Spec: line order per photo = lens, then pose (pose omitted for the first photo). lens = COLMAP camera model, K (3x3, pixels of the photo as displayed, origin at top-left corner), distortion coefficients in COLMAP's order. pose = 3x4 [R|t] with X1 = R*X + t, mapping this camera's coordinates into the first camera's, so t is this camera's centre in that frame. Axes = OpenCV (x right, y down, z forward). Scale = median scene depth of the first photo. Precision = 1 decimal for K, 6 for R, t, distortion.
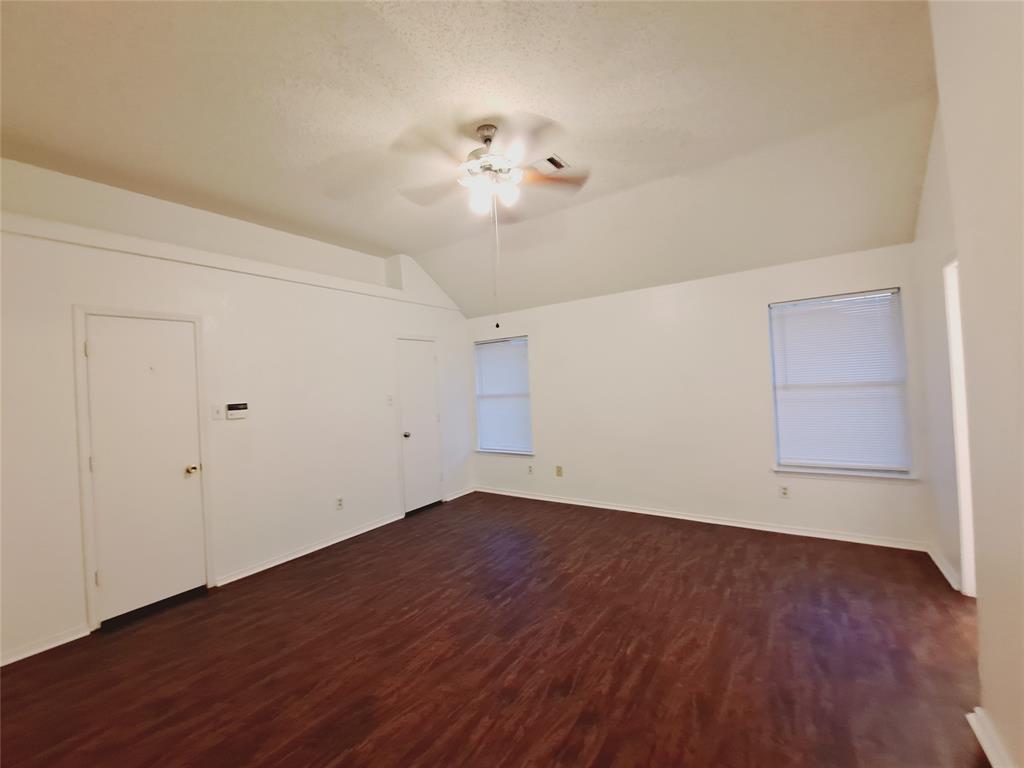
lens RADIAL K [[407.5, 0, 502.8], [0, 407.5, 381.6], [0, 0, 1]] dist [-0.013371, -0.003126]
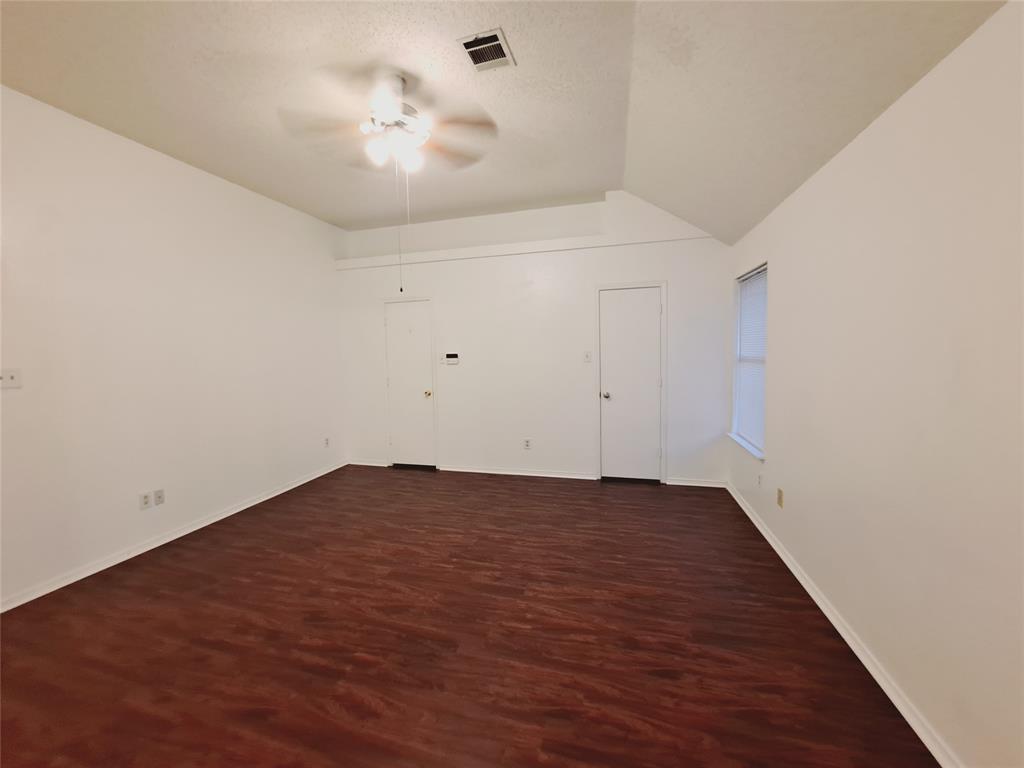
lens RADIAL K [[407.5, 0, 501.8], [0, 407.5, 385.4], [0, 0, 1]] dist [-0.013371, -0.003126]
pose [[0.343847, 0.124647, -0.930716, 0.857133], [0.011199, 0.990536, 0.136795, -0.034074], [0.938959, -0.057460, 0.339197, 0.743212]]
